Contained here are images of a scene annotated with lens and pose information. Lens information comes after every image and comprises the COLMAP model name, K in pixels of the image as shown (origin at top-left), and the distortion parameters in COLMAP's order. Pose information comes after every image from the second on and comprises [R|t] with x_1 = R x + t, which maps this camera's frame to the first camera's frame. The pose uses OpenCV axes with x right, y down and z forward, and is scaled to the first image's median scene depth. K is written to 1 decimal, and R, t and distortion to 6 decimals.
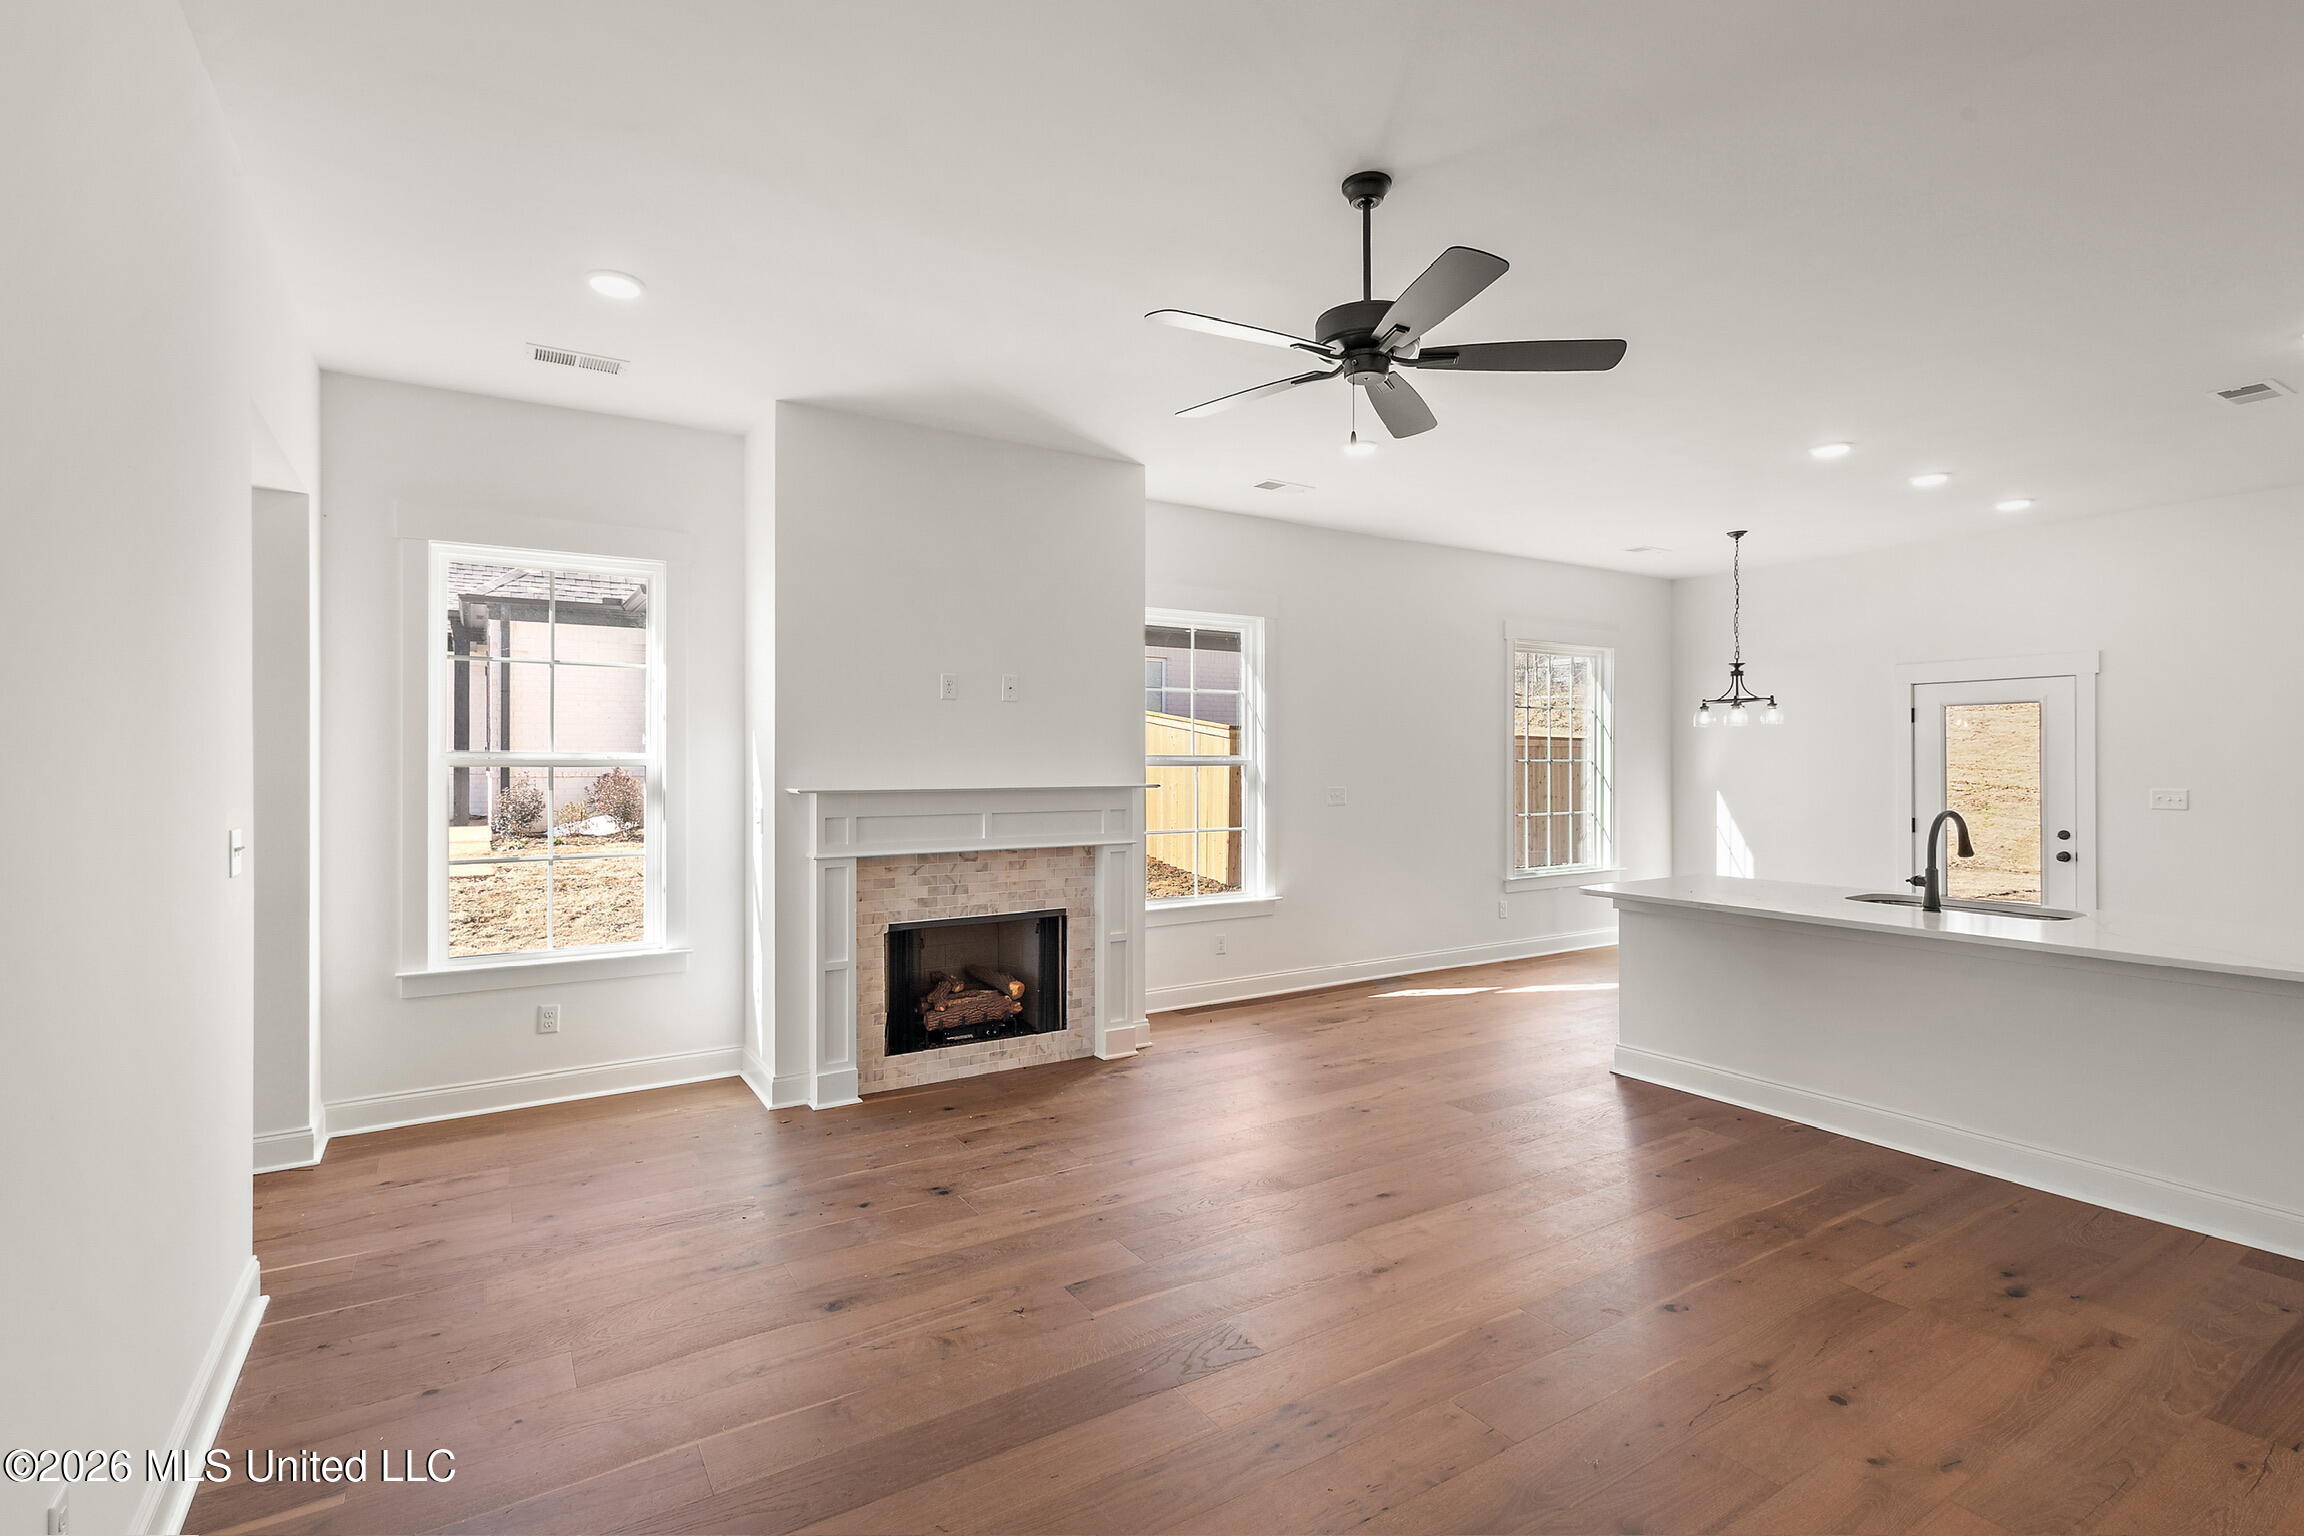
lens RADIAL K [[1075.3, 0, 1148.3], [0, 1075.3, 761.6], [0, 0, 1]] dist [0.011206, -0.000397]
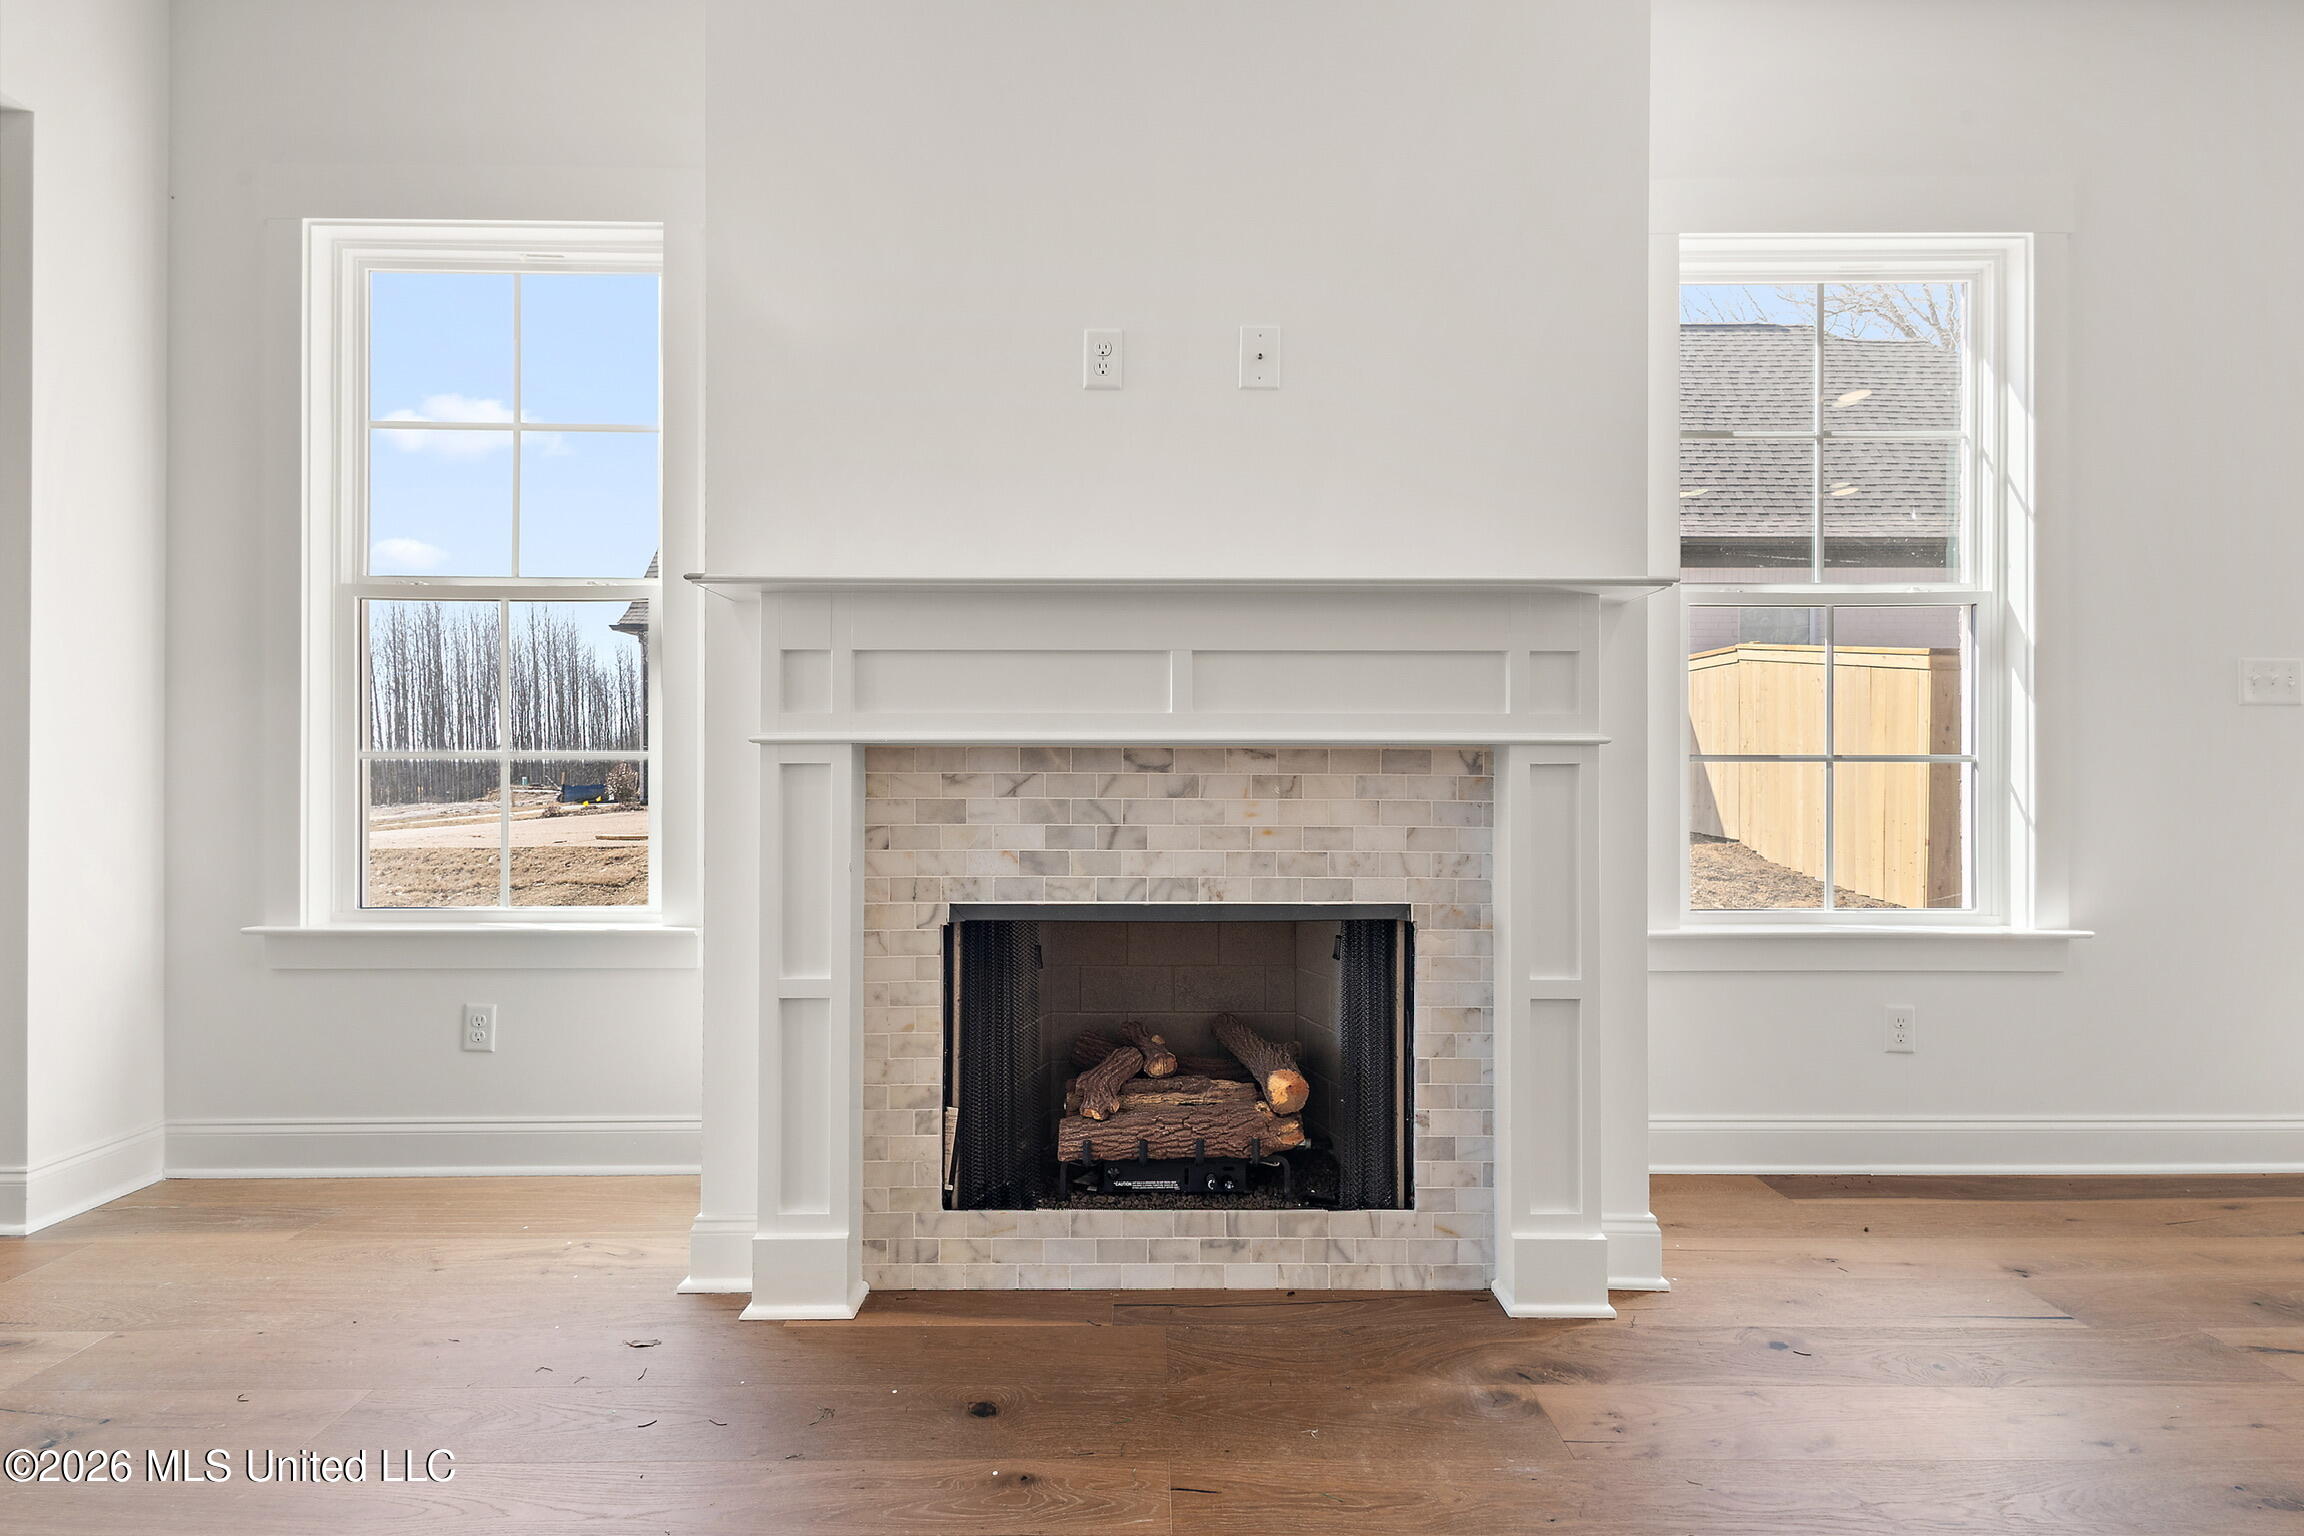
lens RADIAL K [[1131.1, 0, 1105.7], [0, 1131.1, 762.1], [0, 0, 1]] dist [0.005332, -0.000100]
pose [[0.850062, -0.000089, -0.526682, 0.048679], [-0.002054, 0.999992, -0.003484, 0.088791], [0.526678, 0.004044, 0.850055, 0.605427]]
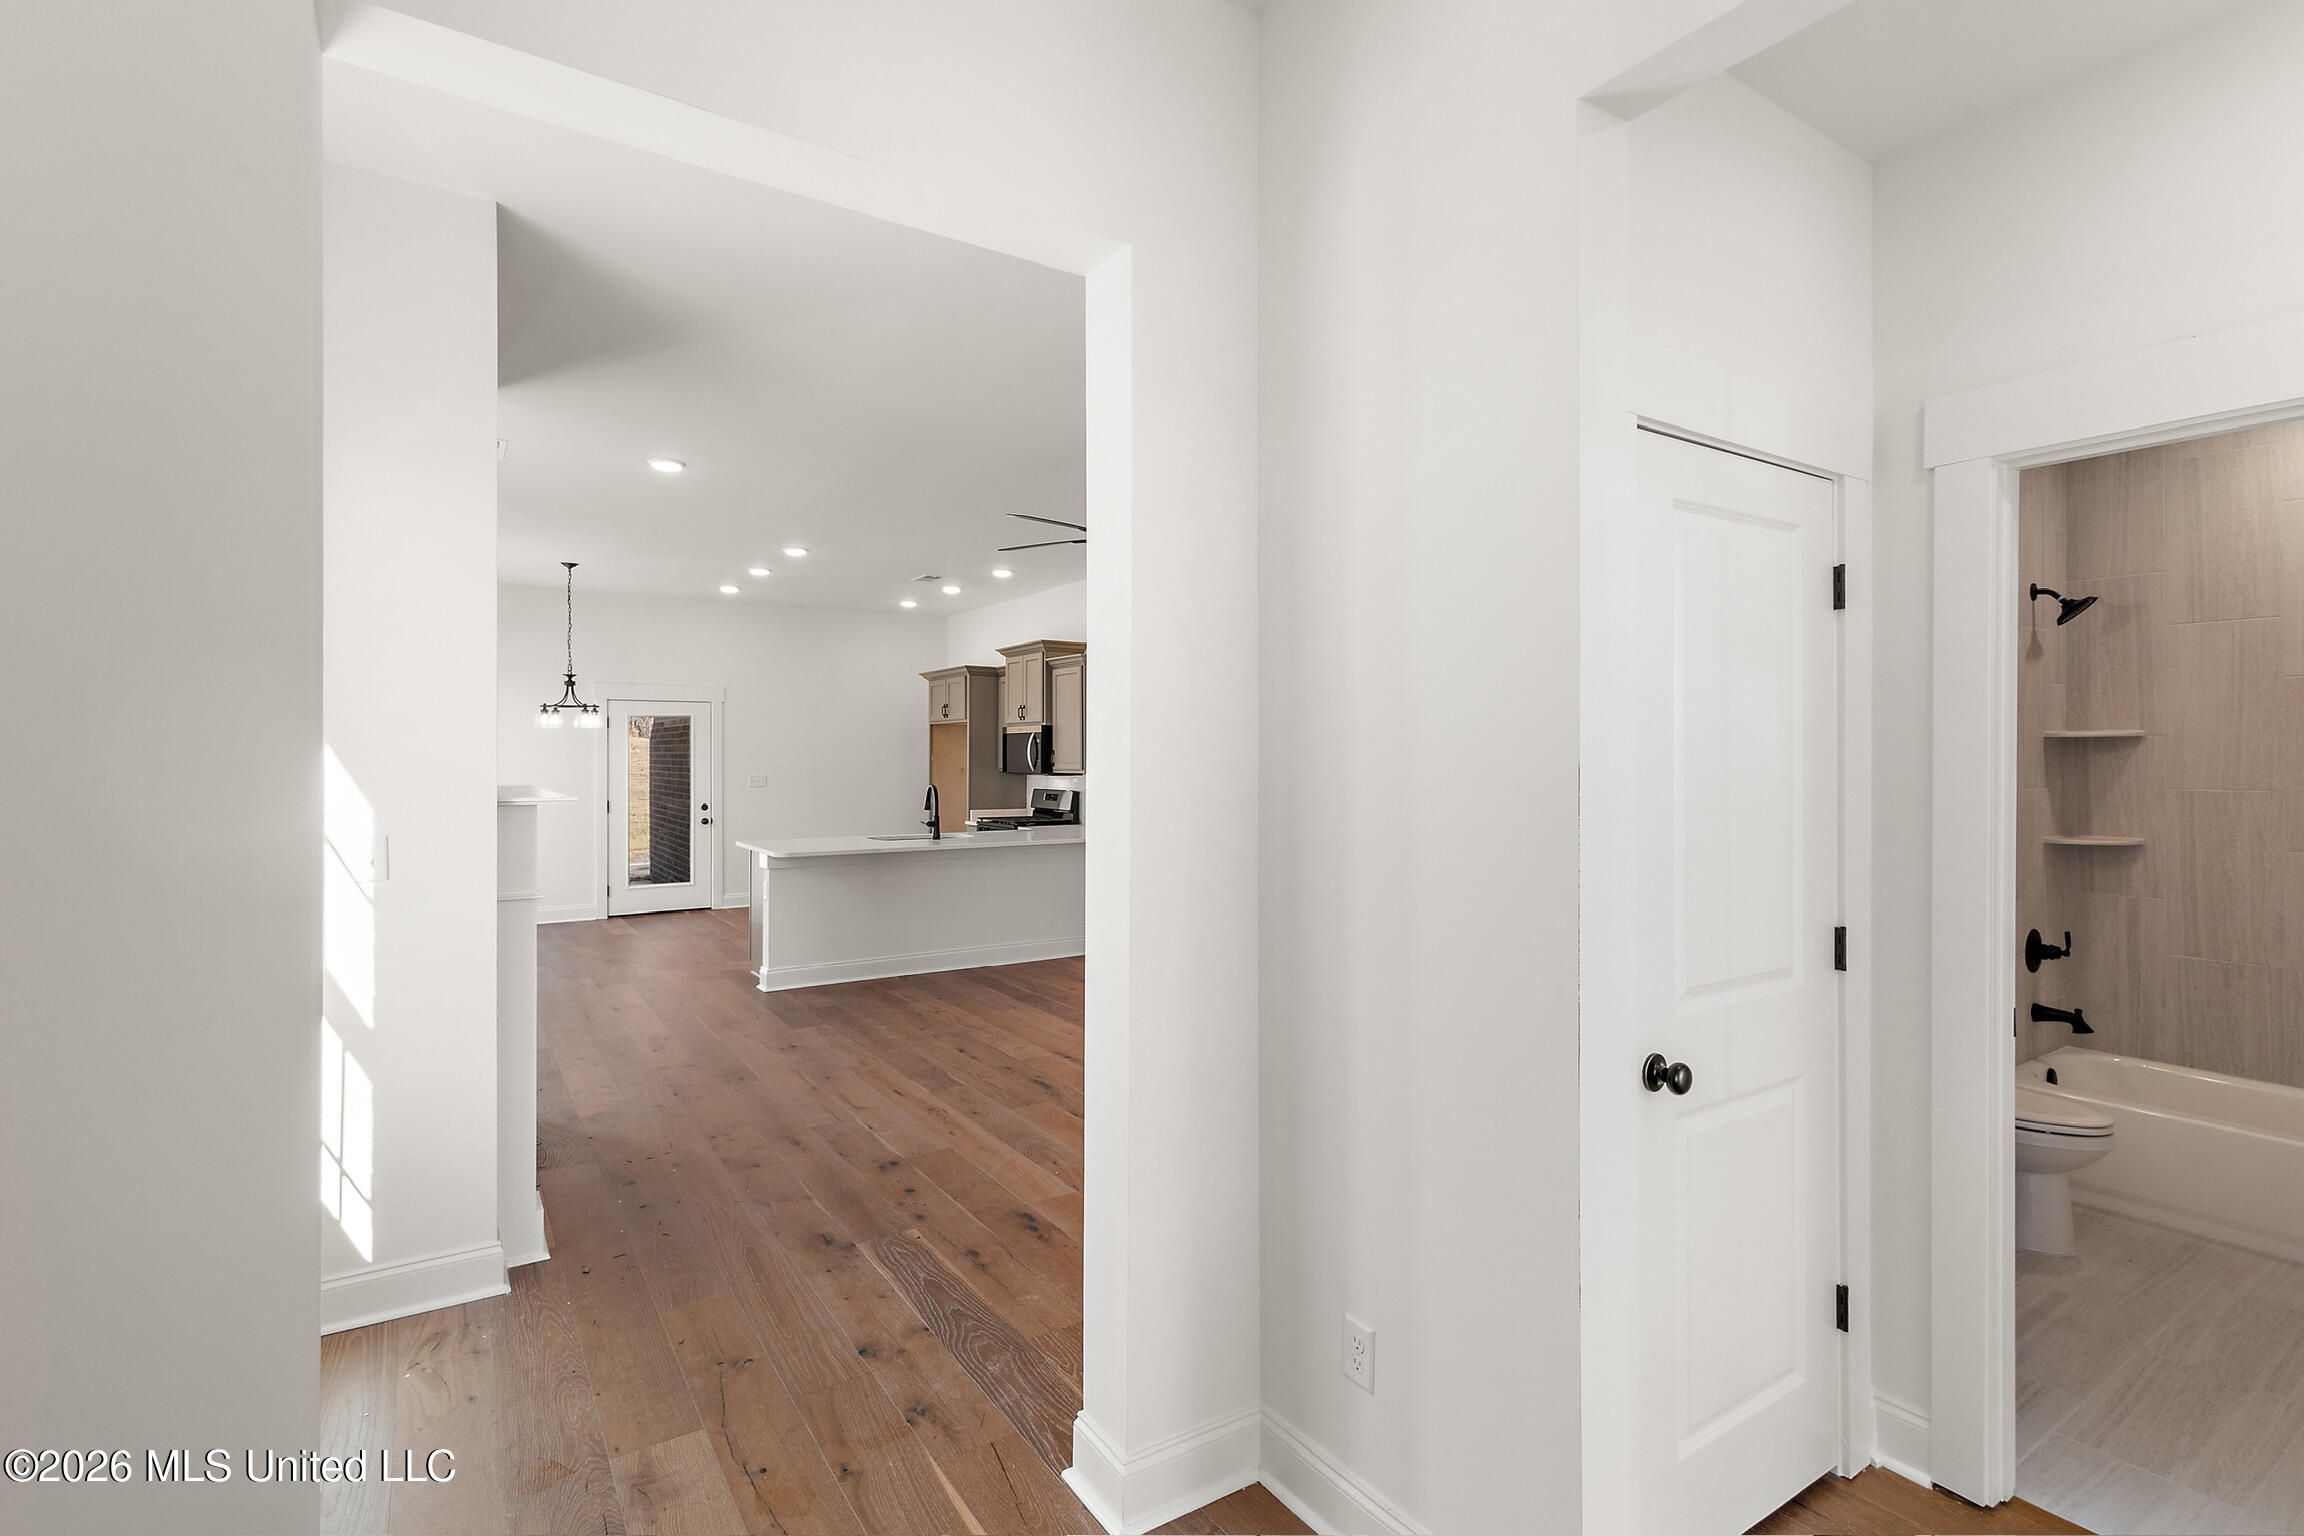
lens RADIAL K [[1075.3, 0, 1148.3], [0, 1075.3, 761.6], [0, 0, 1]] dist [0.011206, -0.000397]
pose [[-0.020037, -0.003472, 0.999793, -0.897996], [0.001679, 0.999992, 0.003506, 0.000458], [-0.999798, 0.001749, -0.020031, 0.551237]]
